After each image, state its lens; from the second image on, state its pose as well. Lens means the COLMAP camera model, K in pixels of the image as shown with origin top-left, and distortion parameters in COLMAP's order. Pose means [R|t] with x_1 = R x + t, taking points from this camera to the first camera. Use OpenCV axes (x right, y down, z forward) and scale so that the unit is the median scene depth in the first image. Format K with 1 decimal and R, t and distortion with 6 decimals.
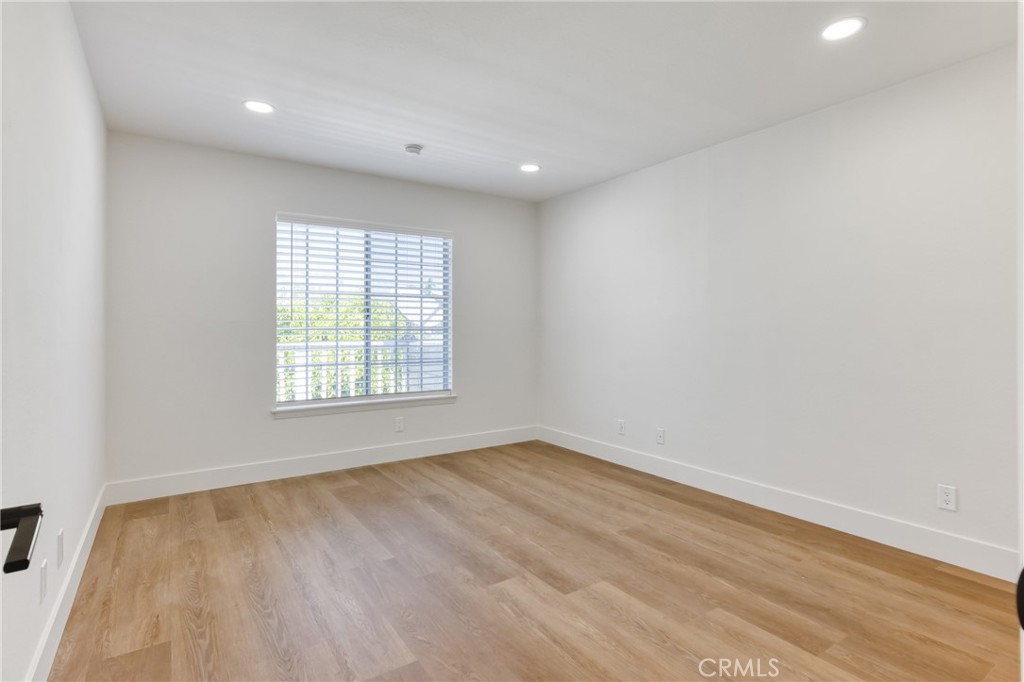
lens RADIAL K [[507.2, 0, 511.8], [0, 507.2, 334.9], [0, 0, 1]] dist [-0.010191, -0.000142]
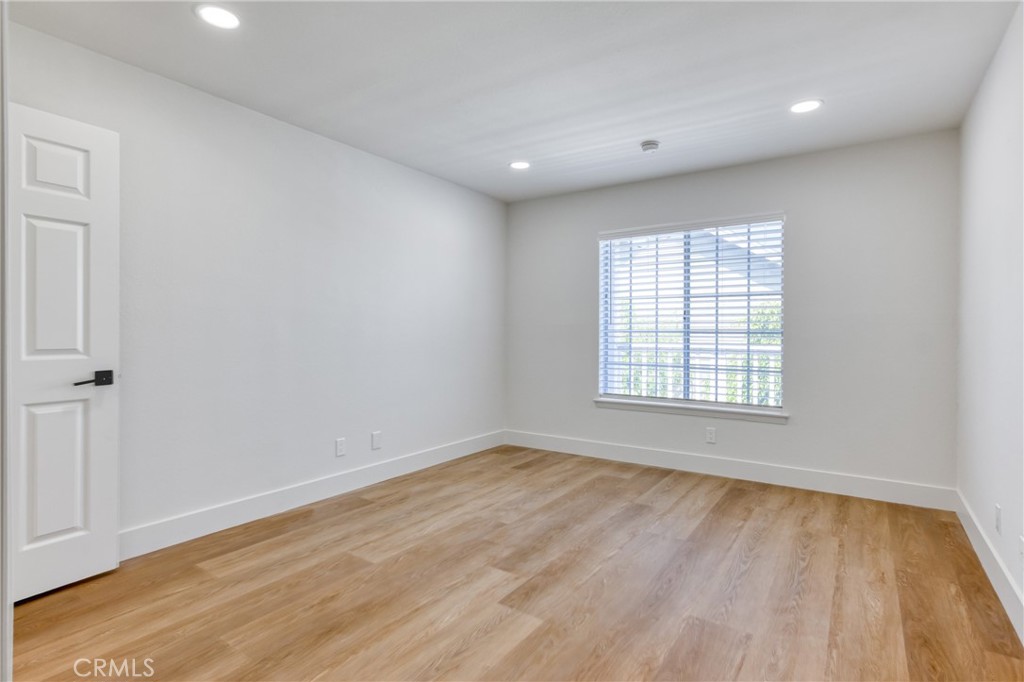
lens RADIAL K [[507.2, 0, 512.0], [0, 507.2, 341.0], [0, 0, 1]] dist [-0.003192, 0.000404]
pose [[0.372211, 0.019576, -0.927942, 0.660228], [-0.013815, 0.999784, 0.015550, -0.005813], [0.928045, 0.007031, 0.372401, 0.426823]]
